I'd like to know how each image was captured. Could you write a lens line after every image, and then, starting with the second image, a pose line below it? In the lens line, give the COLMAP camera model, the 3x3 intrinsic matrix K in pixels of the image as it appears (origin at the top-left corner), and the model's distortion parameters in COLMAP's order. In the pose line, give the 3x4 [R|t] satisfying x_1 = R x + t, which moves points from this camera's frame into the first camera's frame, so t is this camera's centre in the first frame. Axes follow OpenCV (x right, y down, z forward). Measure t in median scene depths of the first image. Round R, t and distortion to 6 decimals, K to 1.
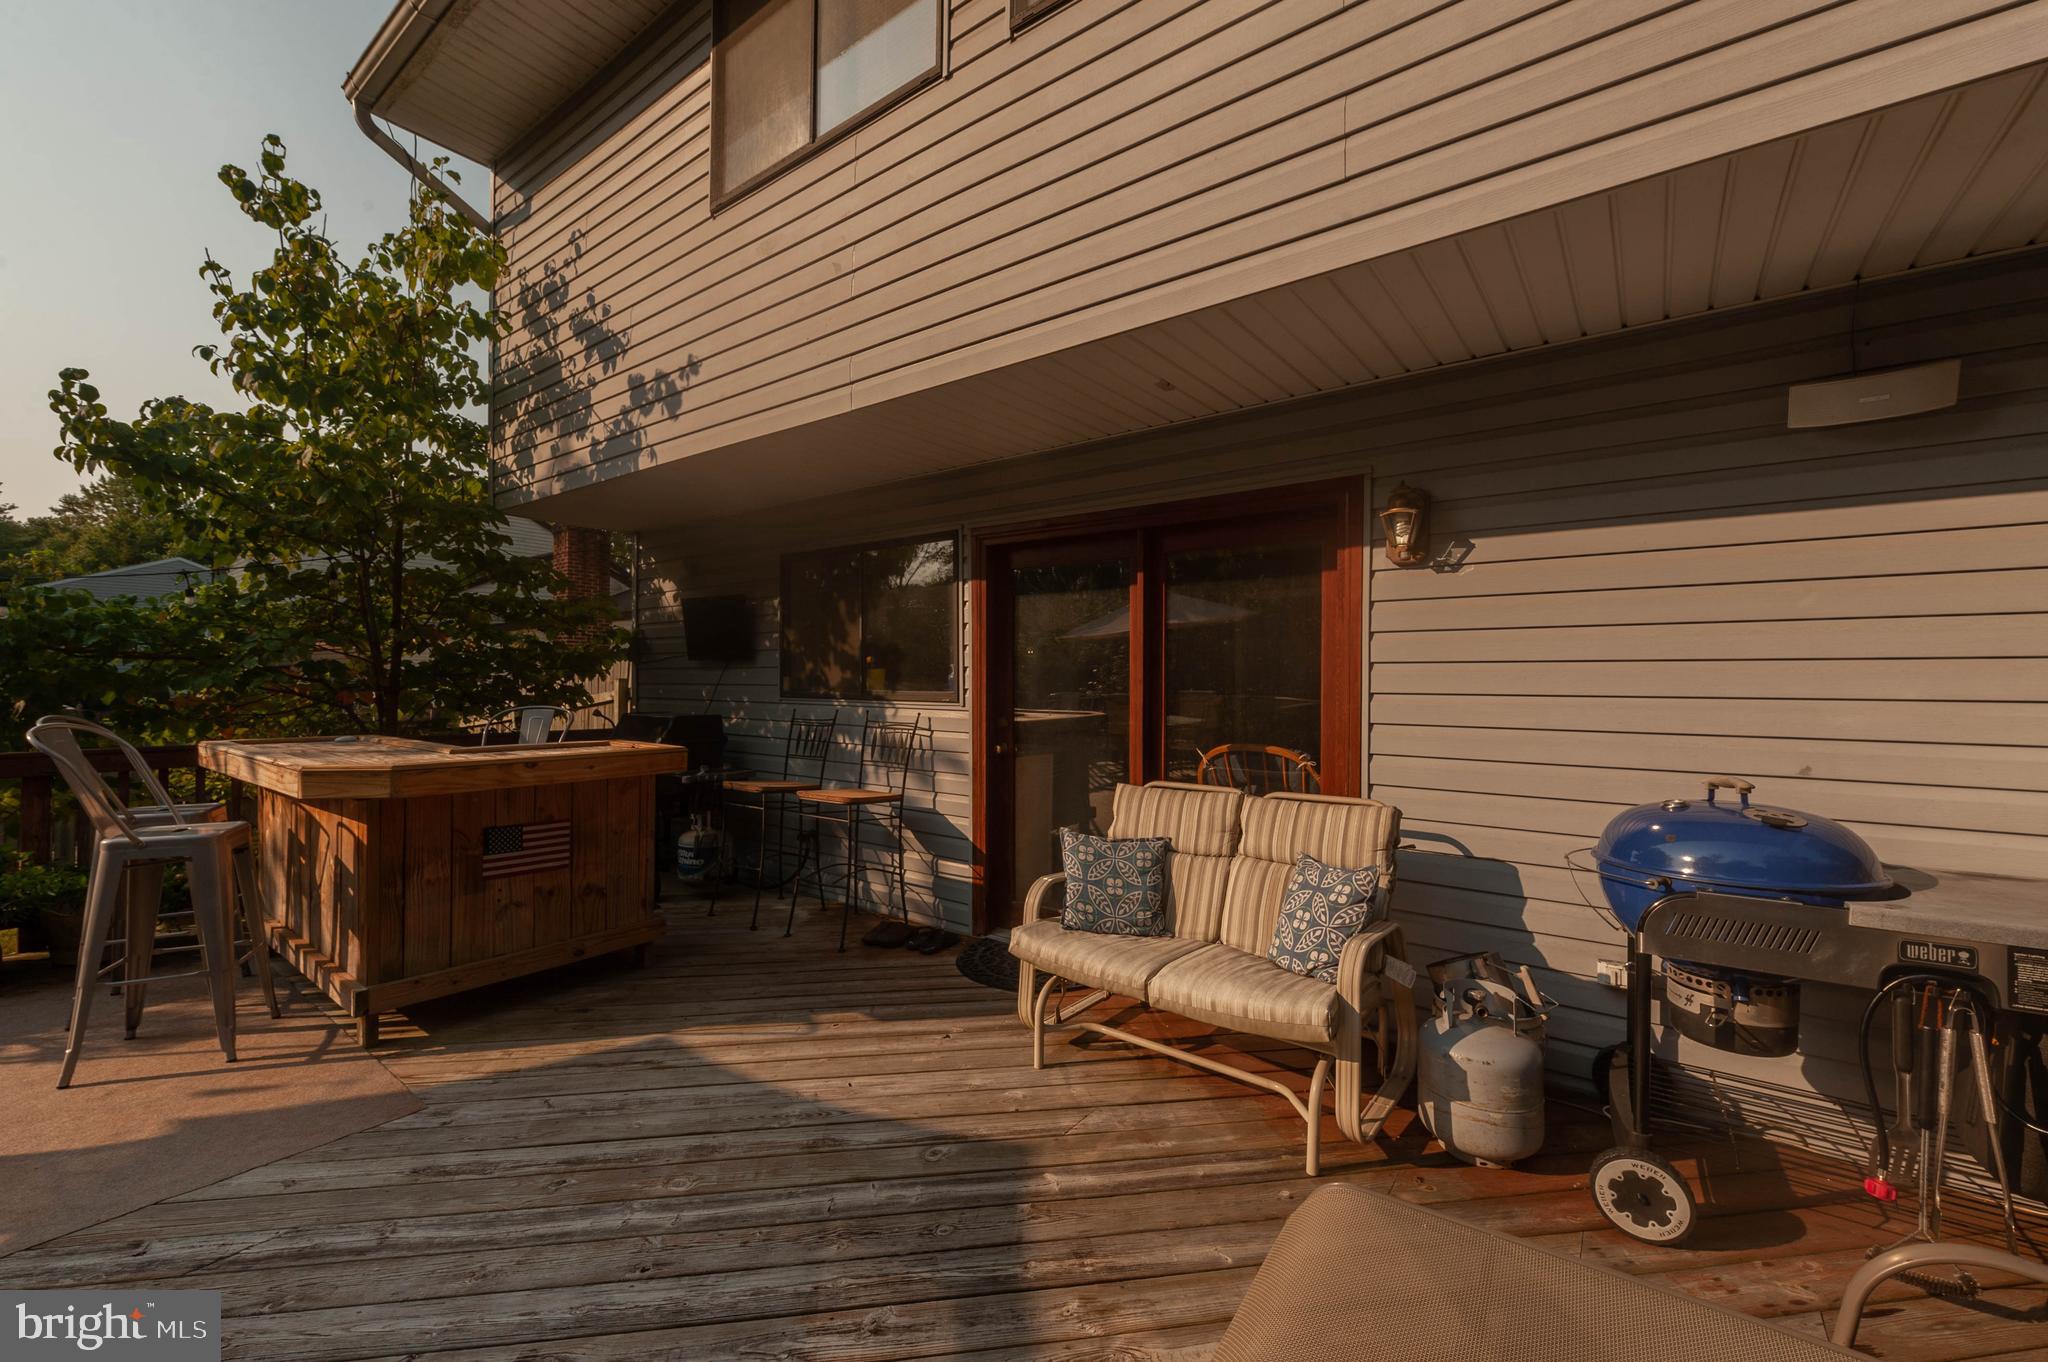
lens RADIAL K [[798.4, 0, 1024.0], [0, 798.4, 681.0], [0, 0, 1]] dist [0.000281, 0.000034]
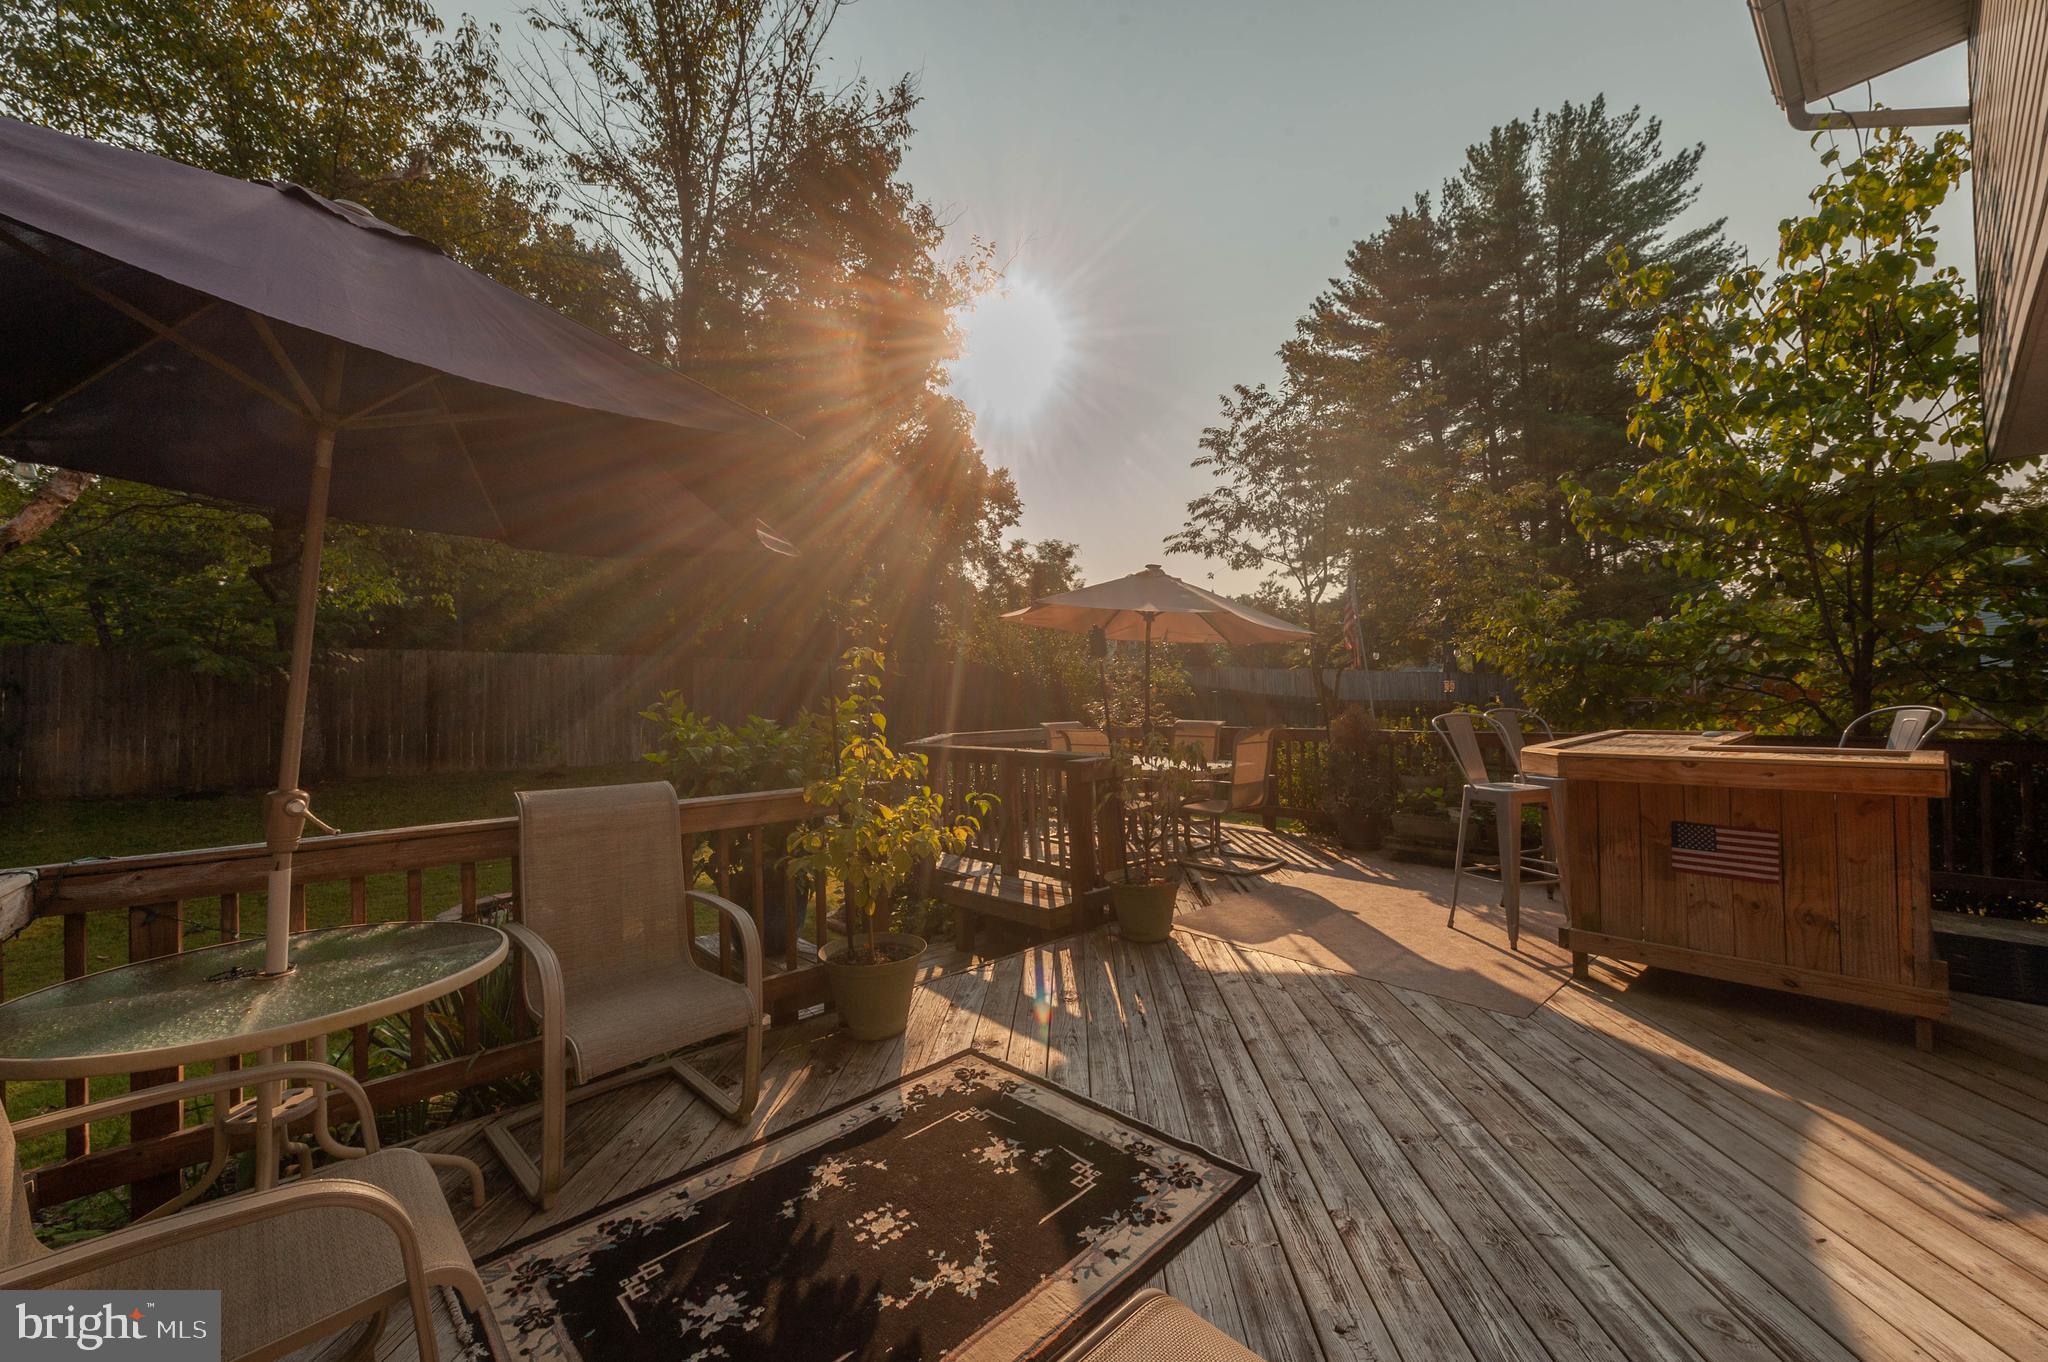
lens RADIAL K [[830.5, 0, 1068.5], [0, 830.5, 684.3], [0, 0, 1]] dist [0.000842, 0.000047]
pose [[-0.158540, -0.011016, -0.987291, 0.540154], [0.023769, 0.999605, -0.014971, 0.001100], [0.987066, -0.025840, -0.158216, 0.393341]]
